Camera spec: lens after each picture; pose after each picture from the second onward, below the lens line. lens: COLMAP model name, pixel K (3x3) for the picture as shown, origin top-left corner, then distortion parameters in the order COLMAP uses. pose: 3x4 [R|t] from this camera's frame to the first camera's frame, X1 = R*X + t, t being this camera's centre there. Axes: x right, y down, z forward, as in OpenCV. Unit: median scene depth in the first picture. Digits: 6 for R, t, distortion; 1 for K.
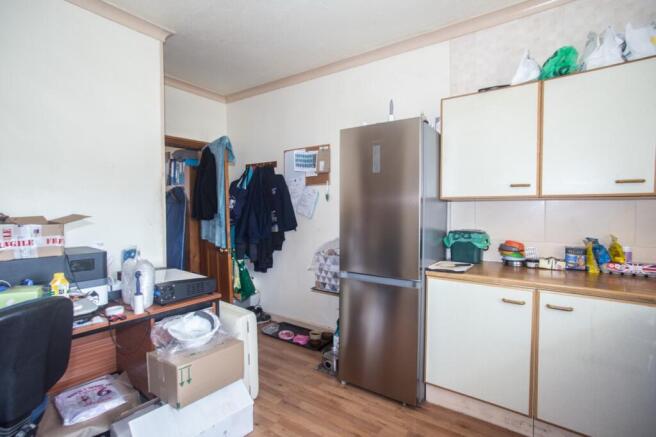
lens RADIAL K [[317.8, 0, 328.0], [0, 317.8, 218.5], [0, 0, 1]] dist [-0.001370, 0.000350]
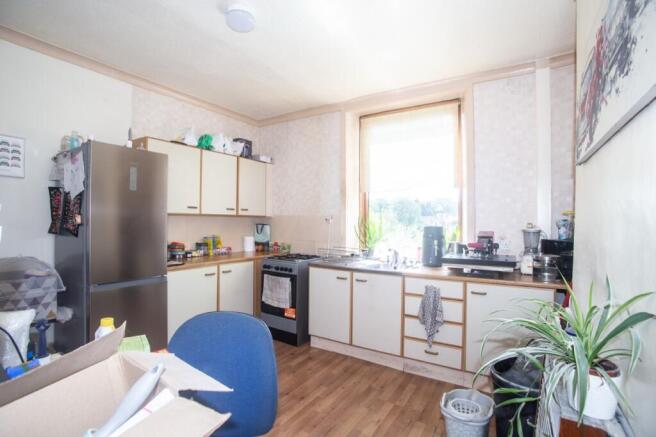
lens RADIAL K [[321.5, 0, 328.0], [0, 321.5, 218.5], [0, 0, 1]] dist [-0.079599, 0.000356]
pose [[-0.042560, 0.004566, 0.999083, -1.080809], [0.012452, 0.999914, -0.004040, -0.030714], [-0.999016, 0.012268, -0.042613, 0.366579]]
